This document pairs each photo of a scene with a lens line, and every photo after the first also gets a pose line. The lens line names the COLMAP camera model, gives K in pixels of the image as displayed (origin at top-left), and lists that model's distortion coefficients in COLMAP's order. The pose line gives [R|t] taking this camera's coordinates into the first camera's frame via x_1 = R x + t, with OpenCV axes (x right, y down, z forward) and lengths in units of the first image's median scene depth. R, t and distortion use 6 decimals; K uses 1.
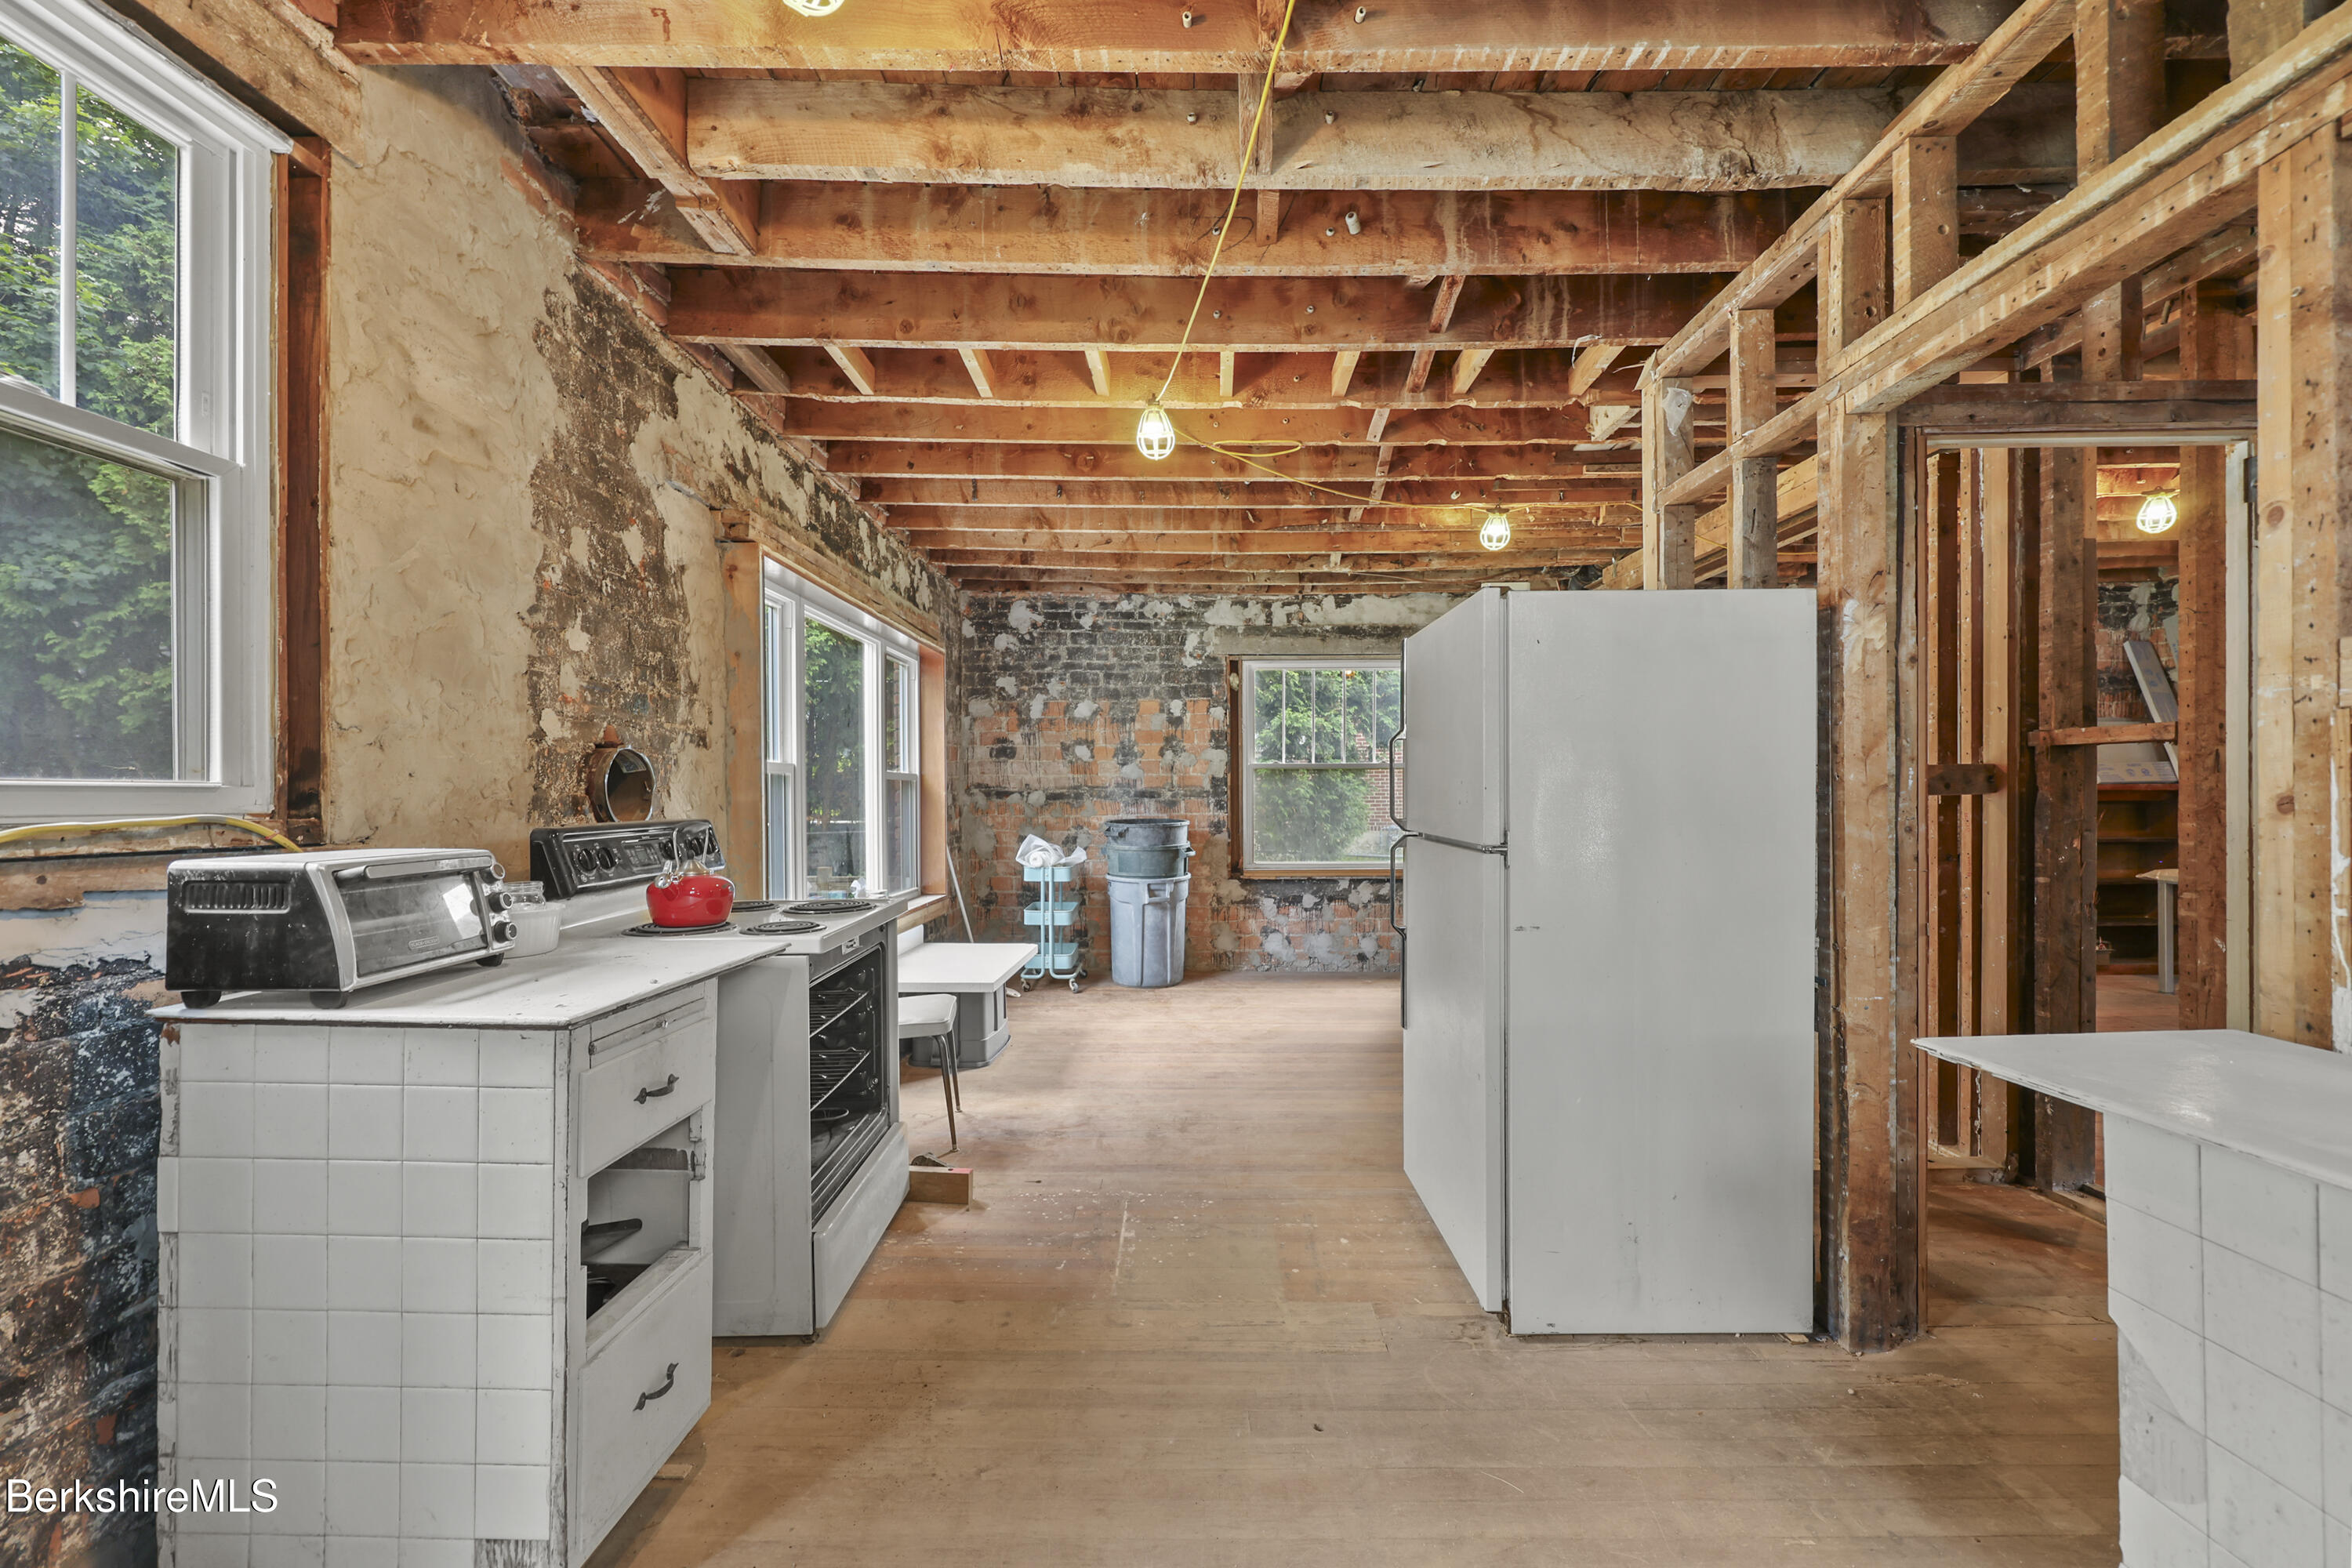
lens RADIAL K [[953.8, 0, 1180.5], [0, 953.8, 803.9], [0, 0, 1]] dist [0.000346, -0.000108]
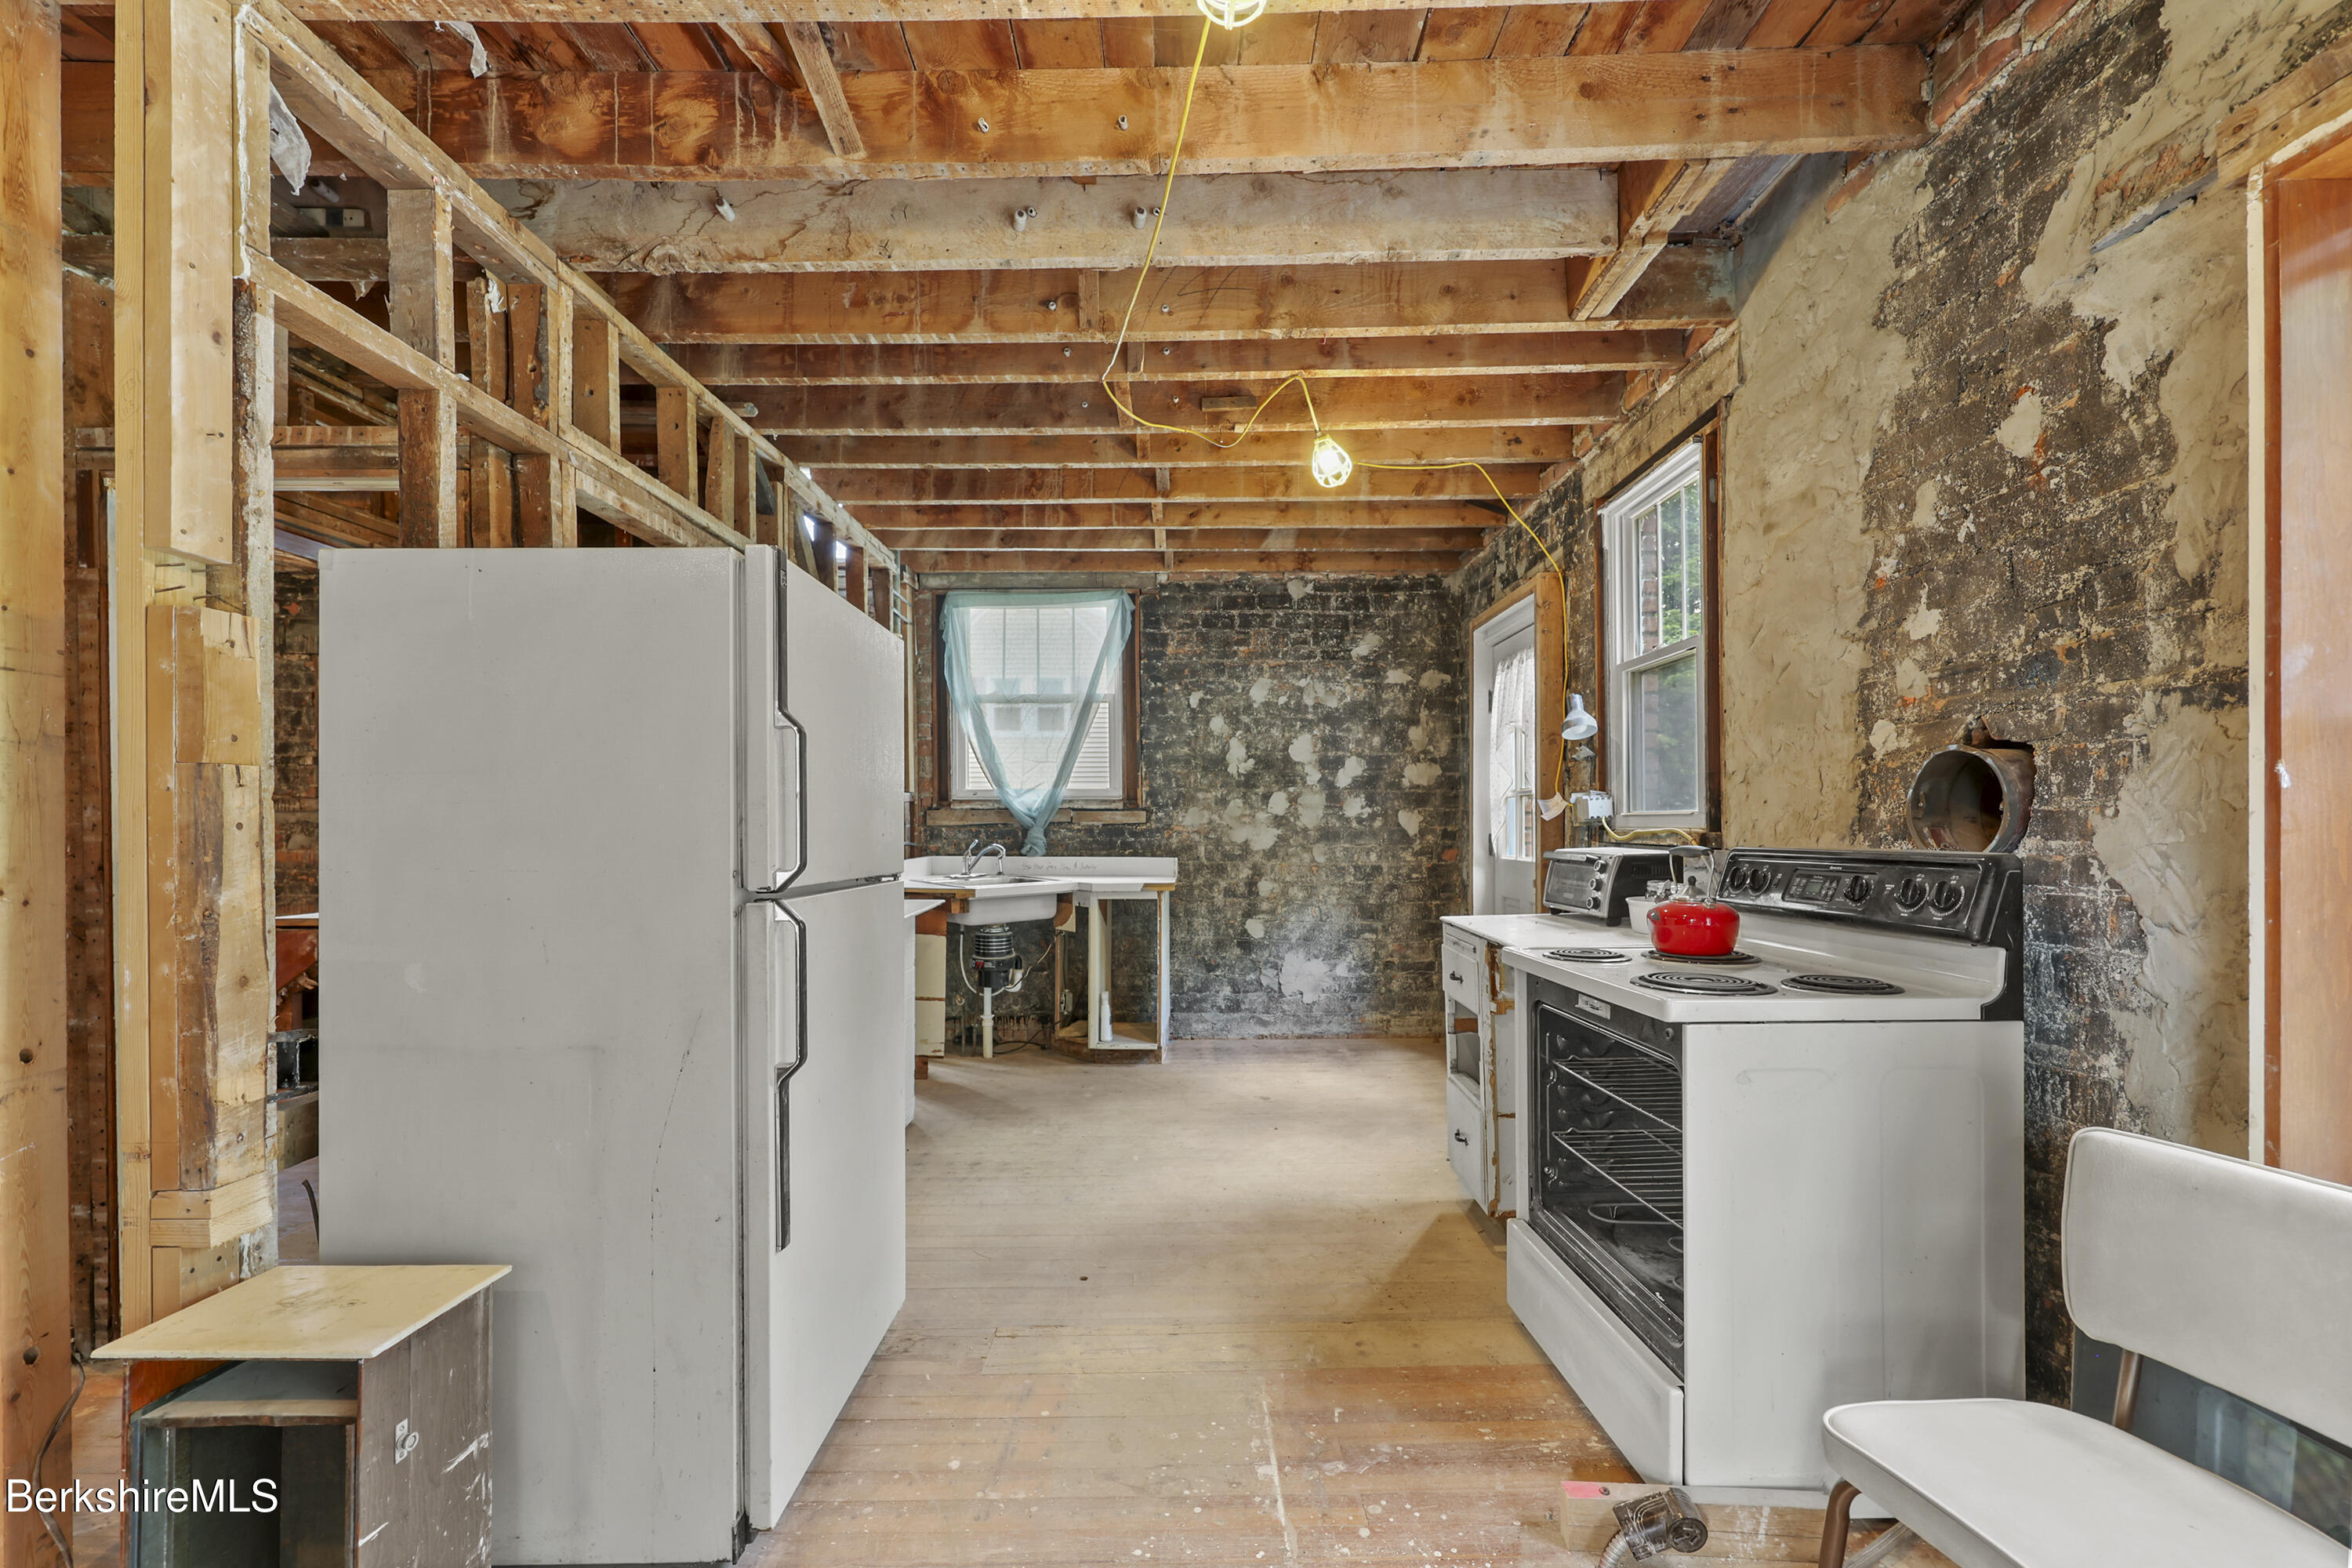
lens RADIAL K [[963.6, 0, 1186.2], [0, 963.6, 826.2], [0, 0, 1]] dist [0.001257, -0.000174]
pose [[-0.999794, 0.011442, -0.016744, 0.006264], [0.011251, 0.999871, 0.011496, -0.010935], [0.016874, 0.011305, -0.999794, 1.207840]]
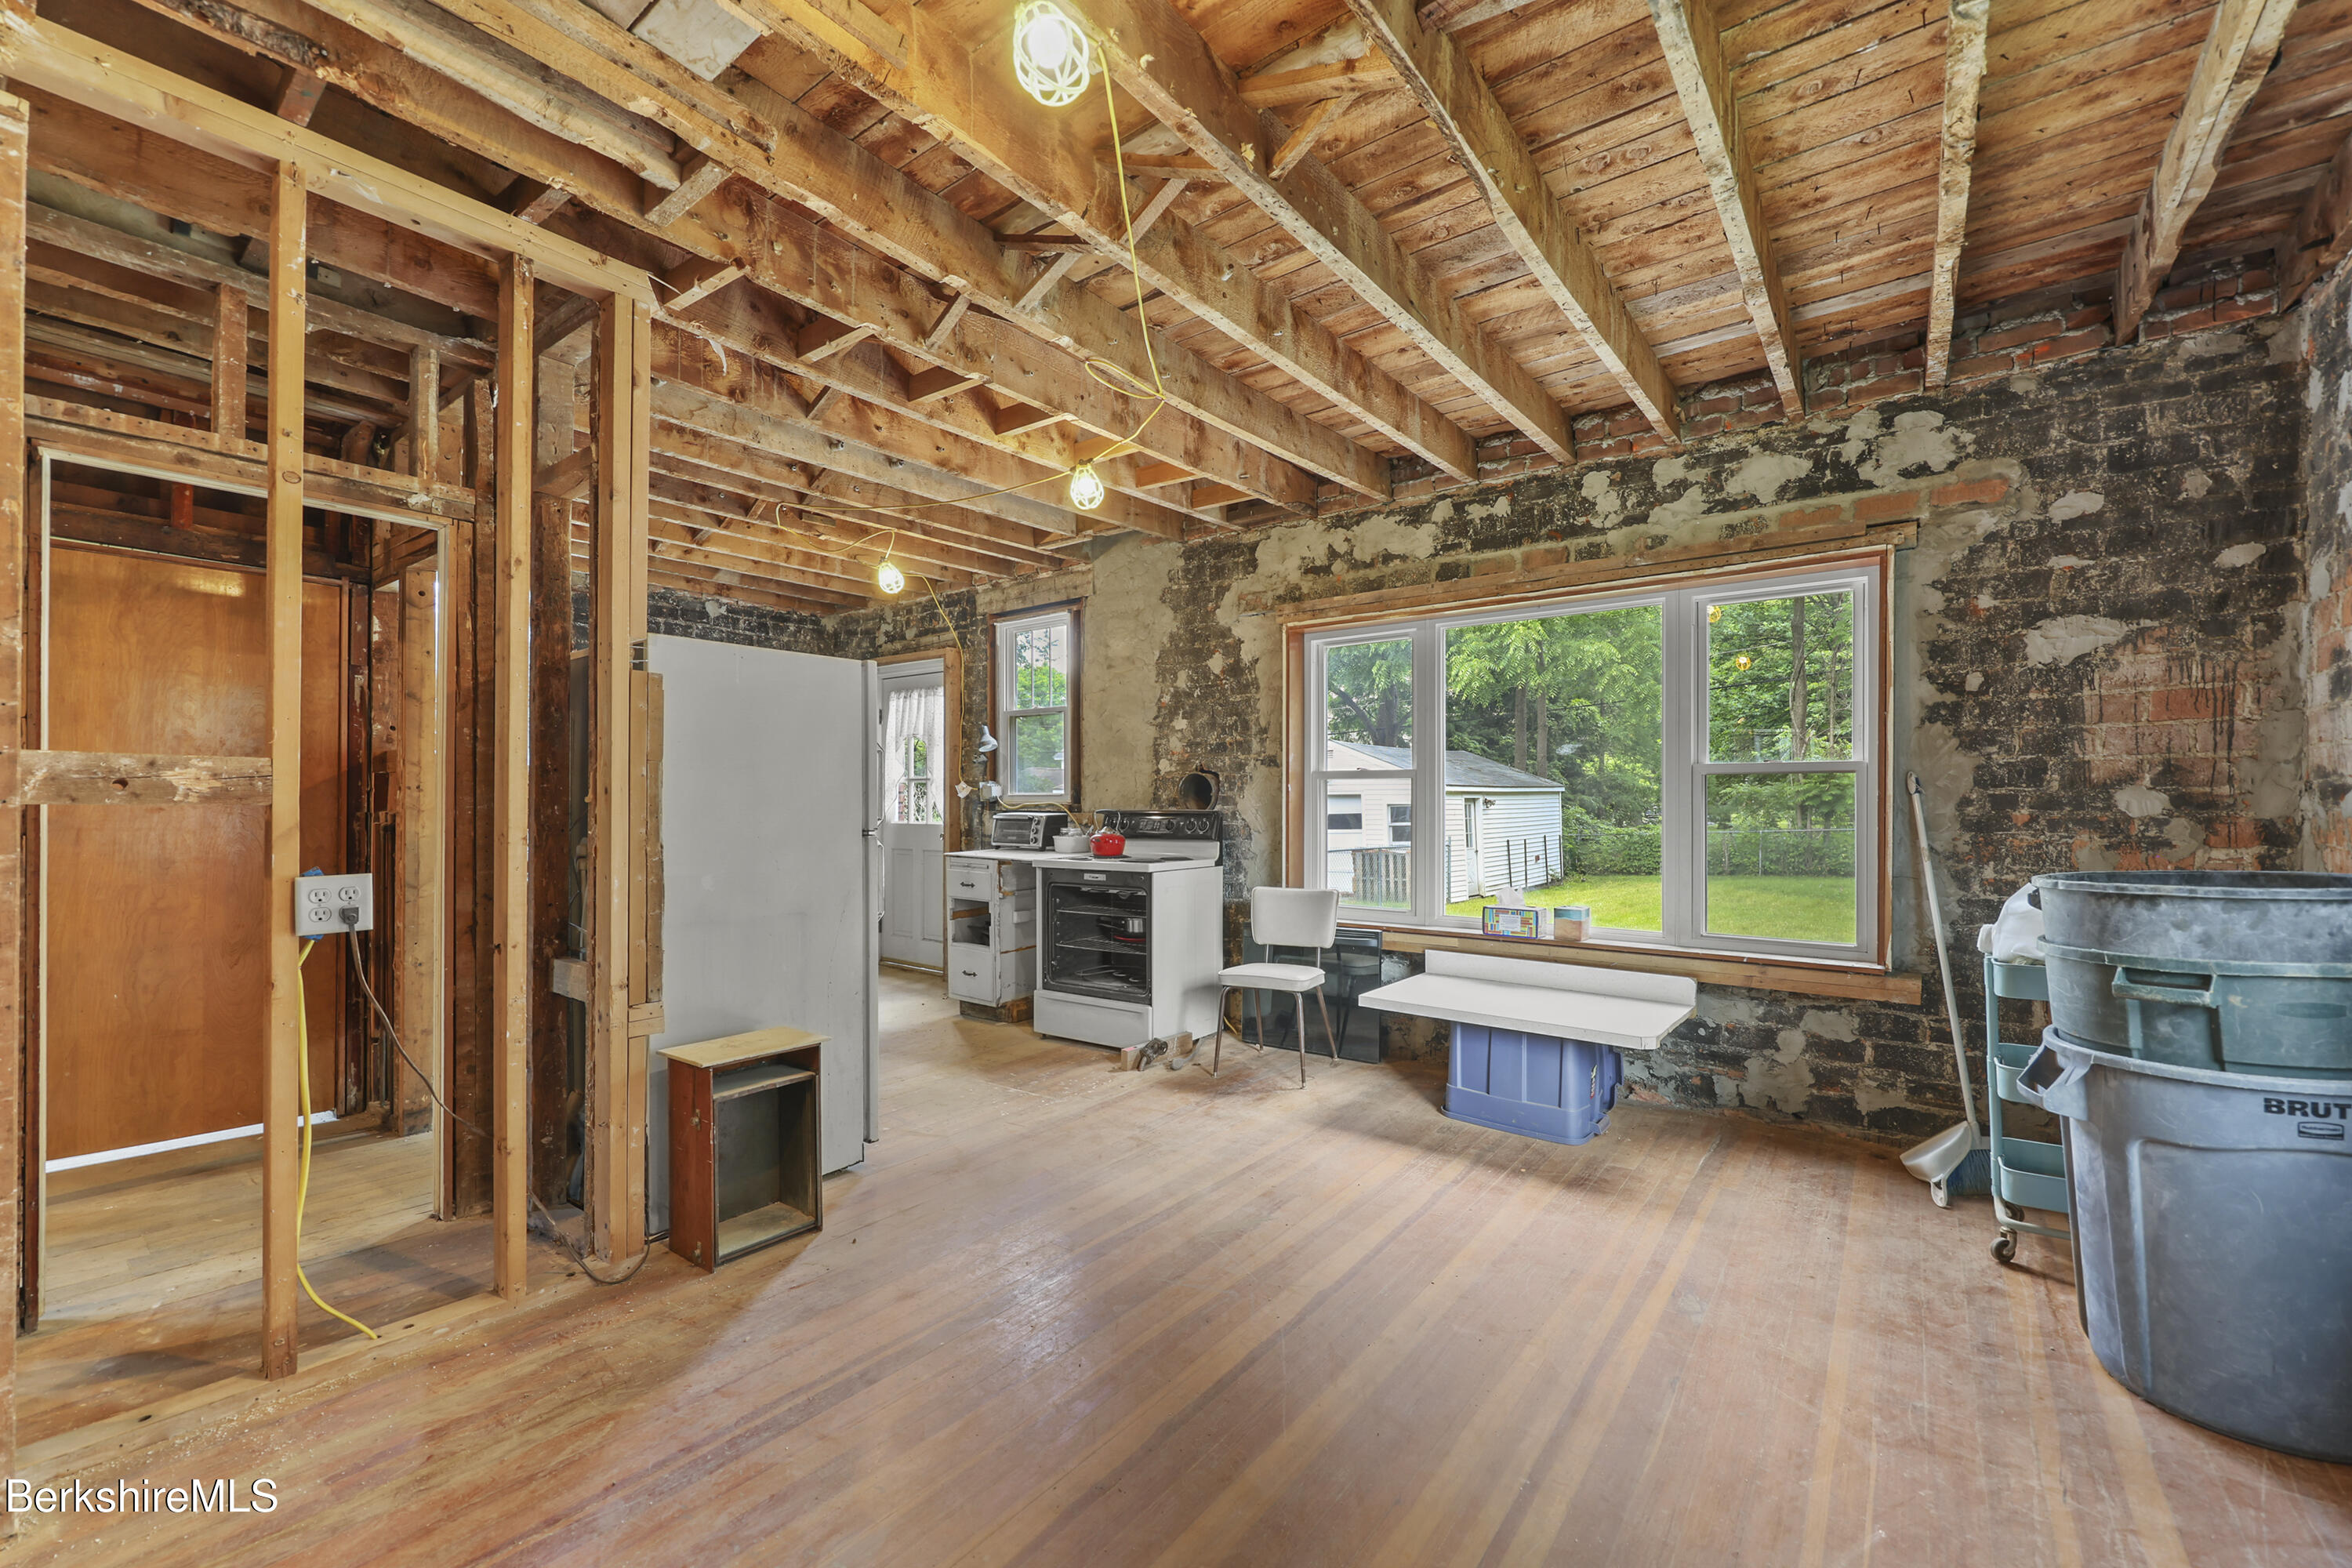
lens RADIAL K [[950.9, 0, 1184.2], [0, 950.9, 797.2], [0, 0, 1]] dist [-0.000825, 0.000145]
pose [[-0.599920, 0.003555, -0.800052, 0.705396], [-0.004127, 0.999963, 0.007537, -0.016555], [0.800049, 0.007823, -0.599884, 1.520066]]
